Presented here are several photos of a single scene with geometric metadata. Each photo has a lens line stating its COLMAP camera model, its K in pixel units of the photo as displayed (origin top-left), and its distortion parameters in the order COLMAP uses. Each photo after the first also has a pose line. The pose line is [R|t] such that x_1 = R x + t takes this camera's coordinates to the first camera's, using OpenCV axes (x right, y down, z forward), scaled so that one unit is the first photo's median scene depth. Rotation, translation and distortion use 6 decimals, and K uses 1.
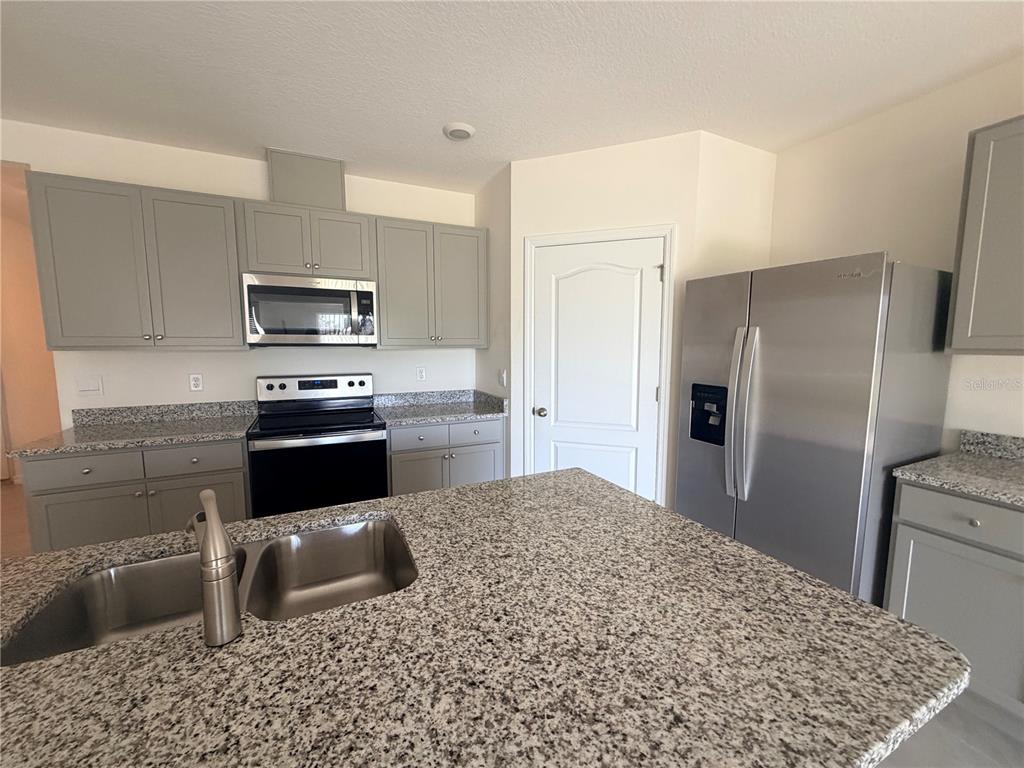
lens RADIAL K [[409.6, 0, 512.0], [0, 409.6, 384.0], [0, 0, 1]] dist [0.000573, 0.000101]
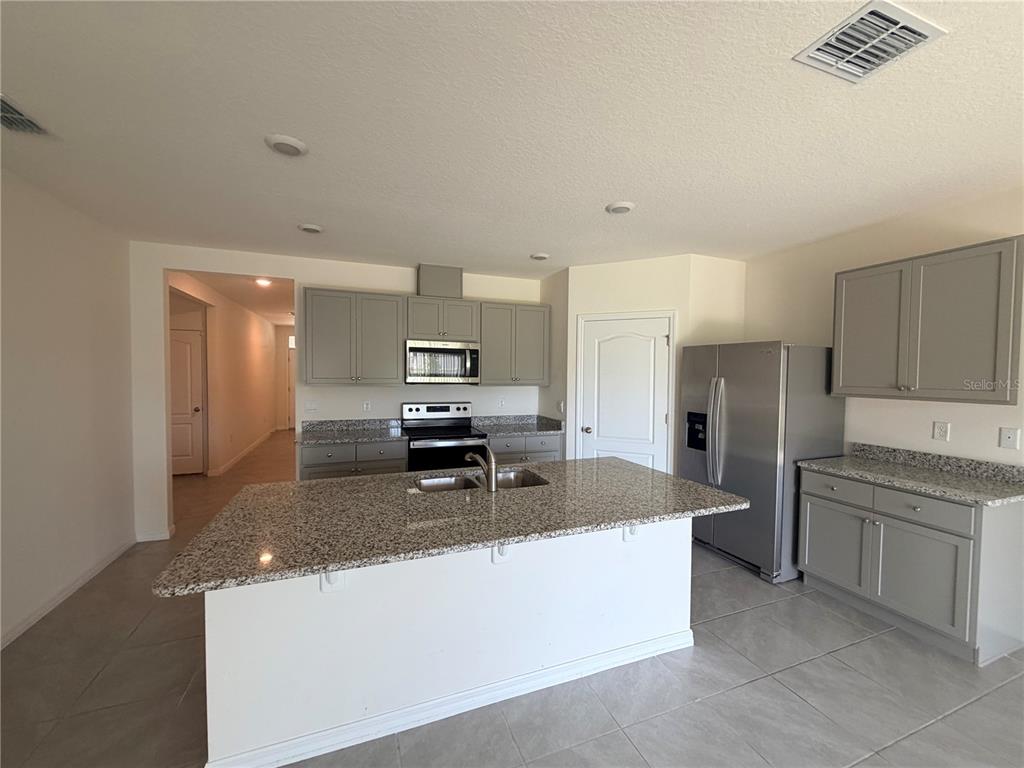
lens RADIAL K [[414.2, 0, 512.0], [0, 414.2, 384.0], [0, 0, 1]] dist [-0.000723, -0.000039]
pose [[0.997148, 0.012797, -0.074372, -0.098334], [-0.018439, 0.996961, -0.075687, 0.022371], [0.073178, 0.076843, 0.994354, -0.555667]]
